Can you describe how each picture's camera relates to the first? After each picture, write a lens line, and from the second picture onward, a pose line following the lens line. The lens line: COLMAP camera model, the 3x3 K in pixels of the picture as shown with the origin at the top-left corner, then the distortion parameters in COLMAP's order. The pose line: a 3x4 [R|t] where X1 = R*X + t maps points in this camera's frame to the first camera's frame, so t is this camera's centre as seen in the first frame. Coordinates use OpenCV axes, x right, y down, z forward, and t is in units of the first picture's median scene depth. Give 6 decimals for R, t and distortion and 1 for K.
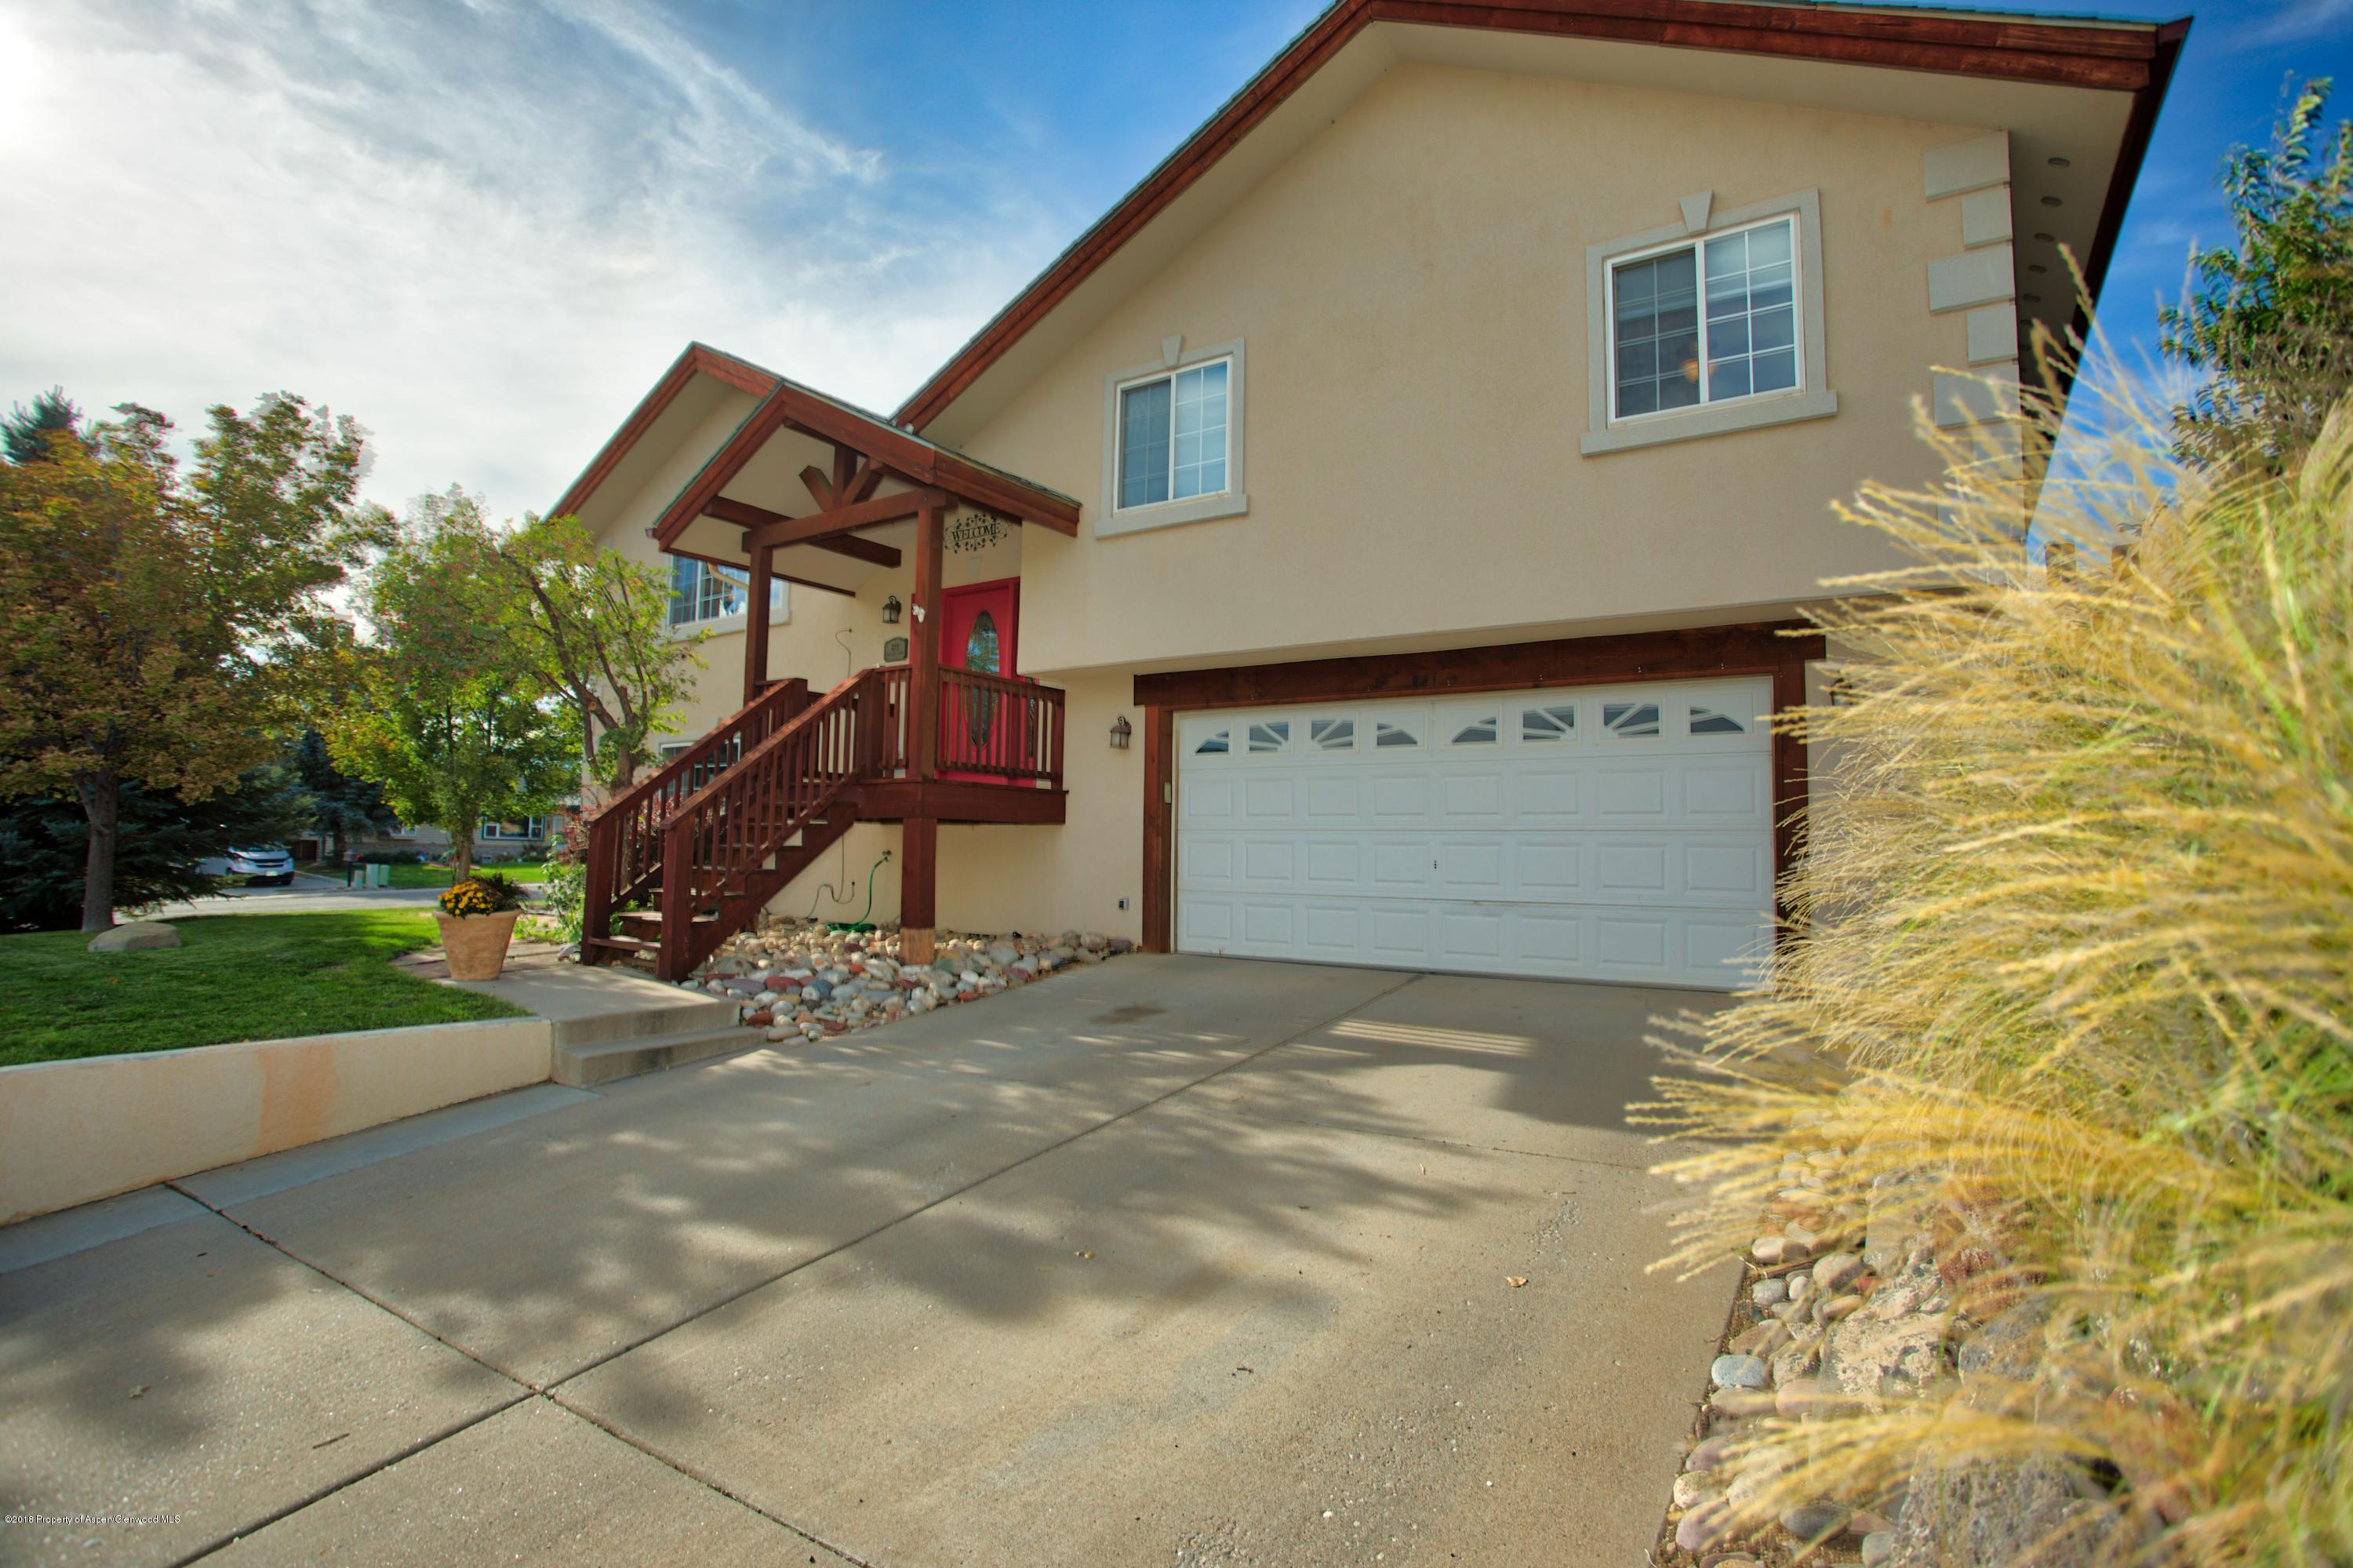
lens RADIAL K [[1151.3, 0, 1176.5], [0, 1151.3, 784.0], [0, 0, 1]] dist [-0.072318, 0.028949]
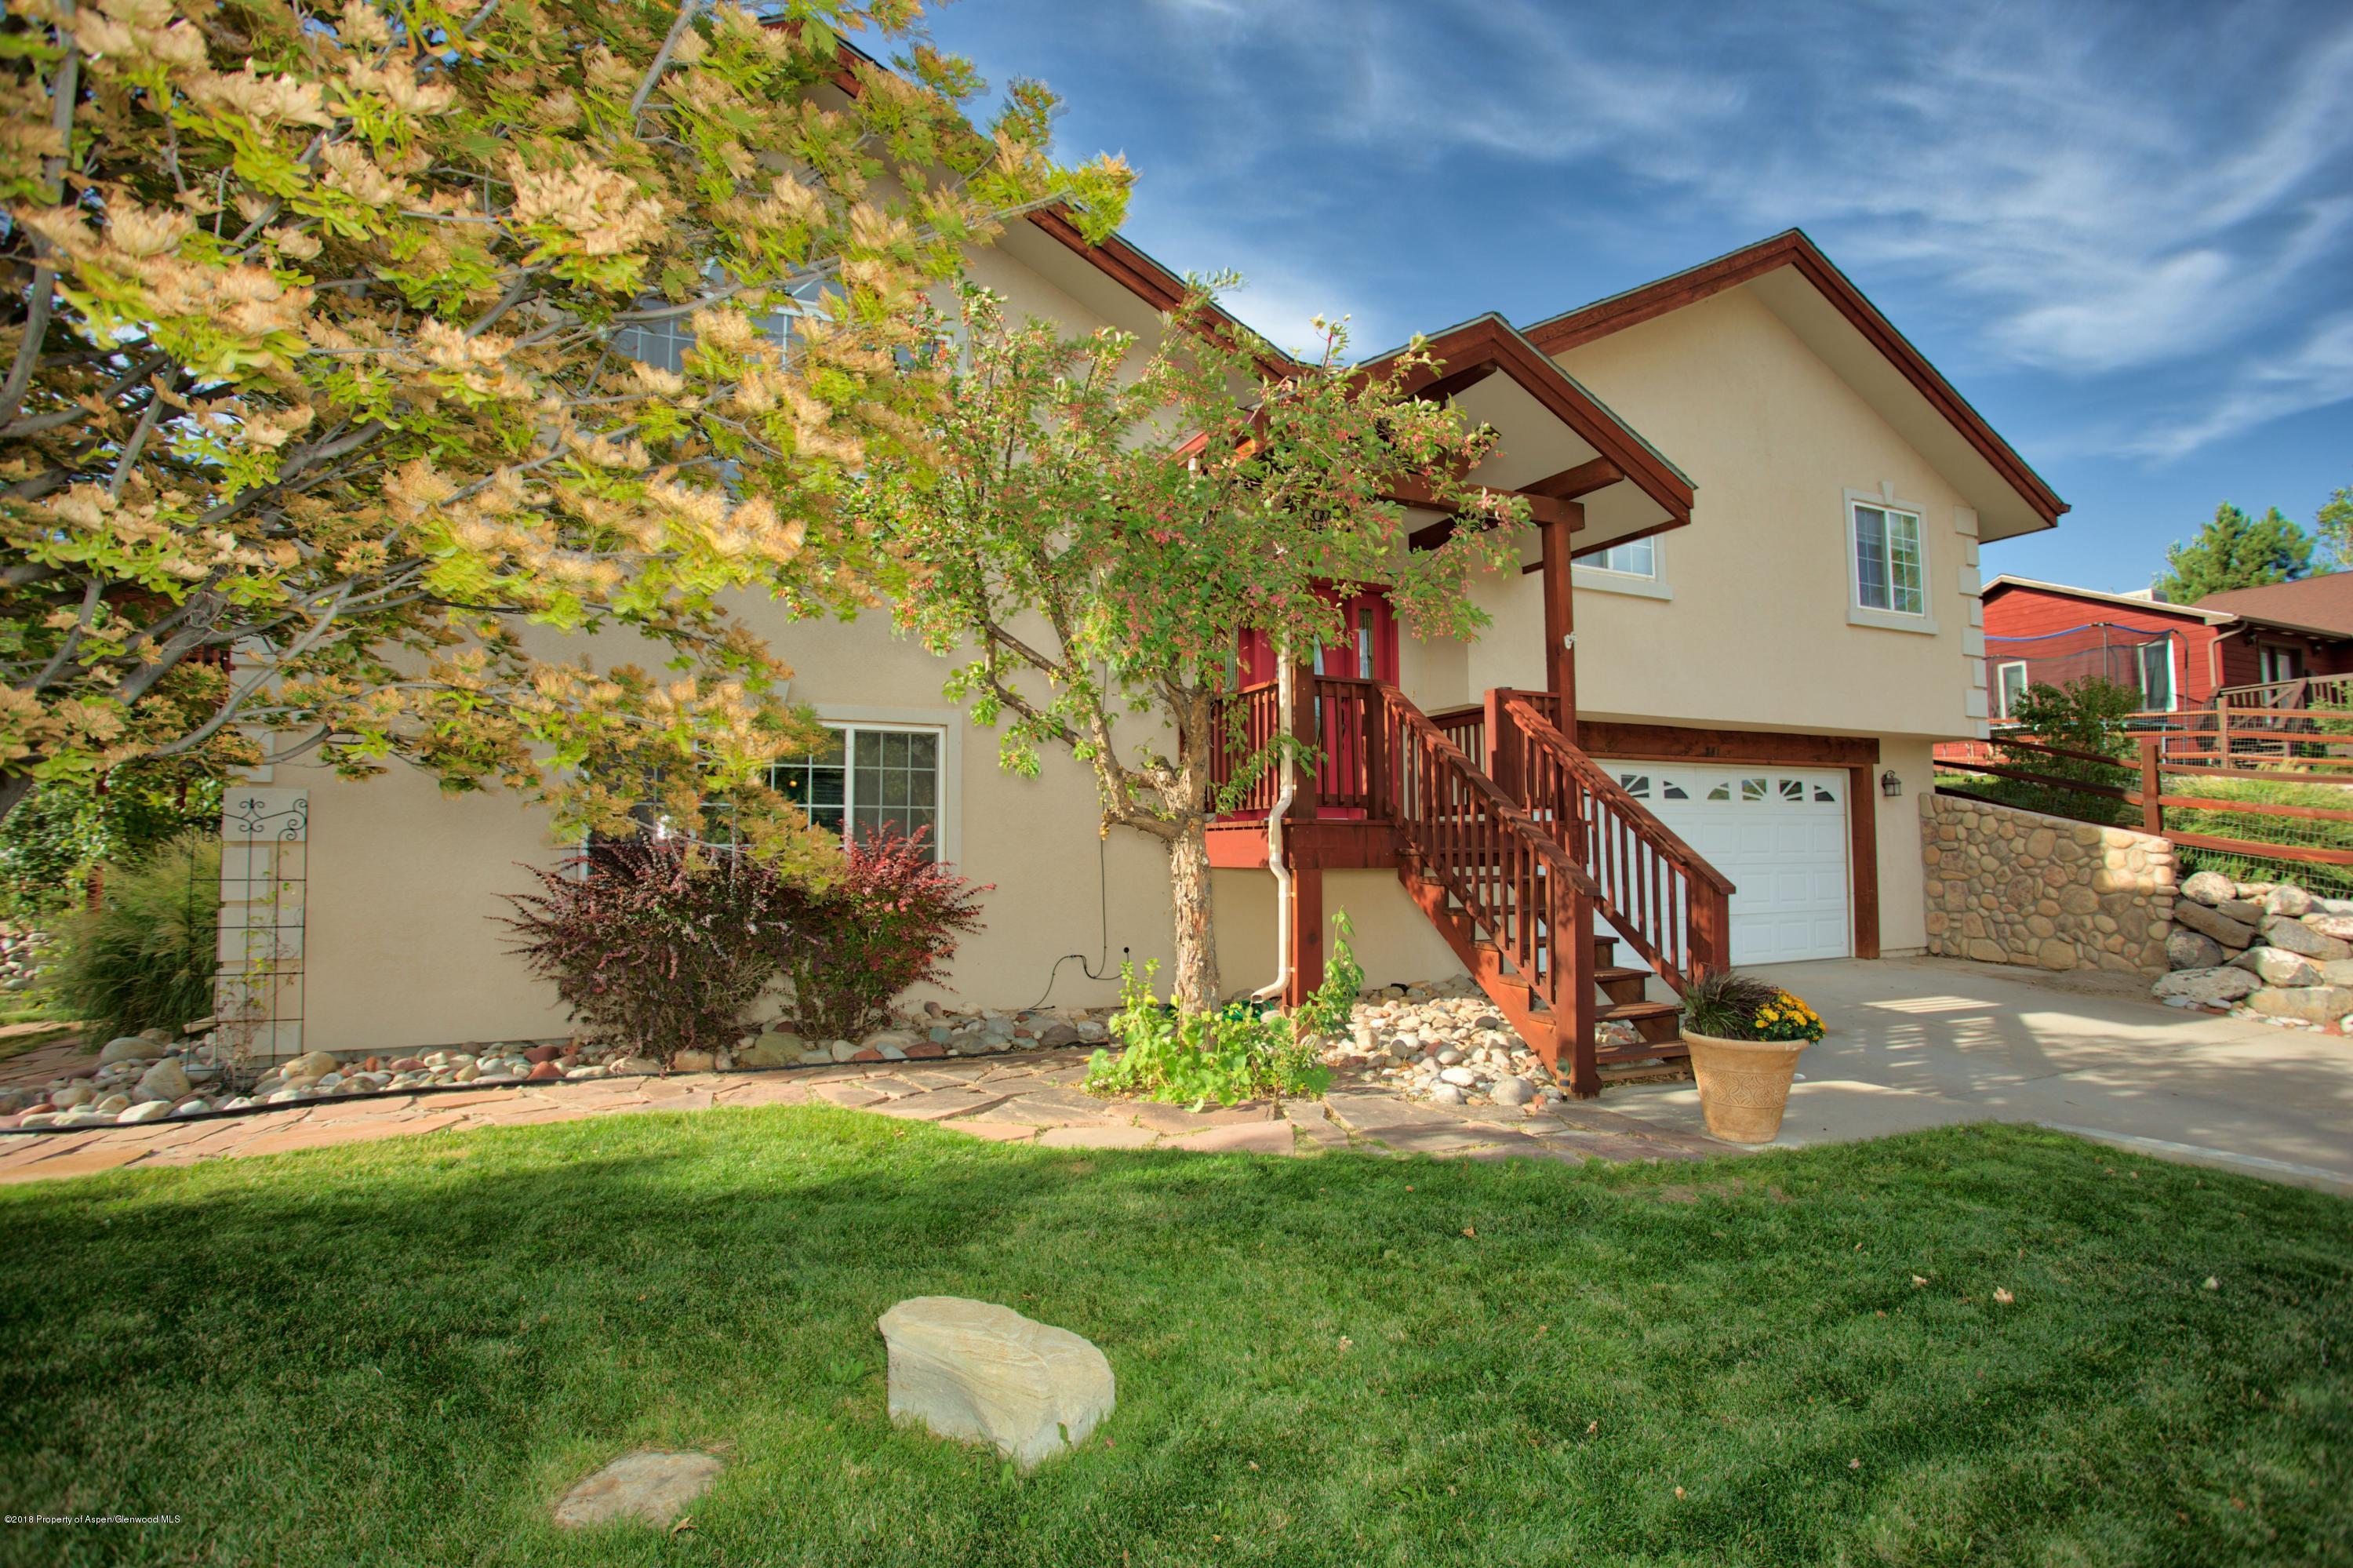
lens RADIAL K [[1151.3, 0, 1176.5], [0, 1151.3, 784.0], [0, 0, 1]] dist [-0.072318, 0.028949]
pose [[0.504185, 0.052628, 0.861990, -1.322423], [-0.019264, 0.998578, -0.049699, 0.027218], [-0.863381, 0.008452, 0.504482, 0.933295]]
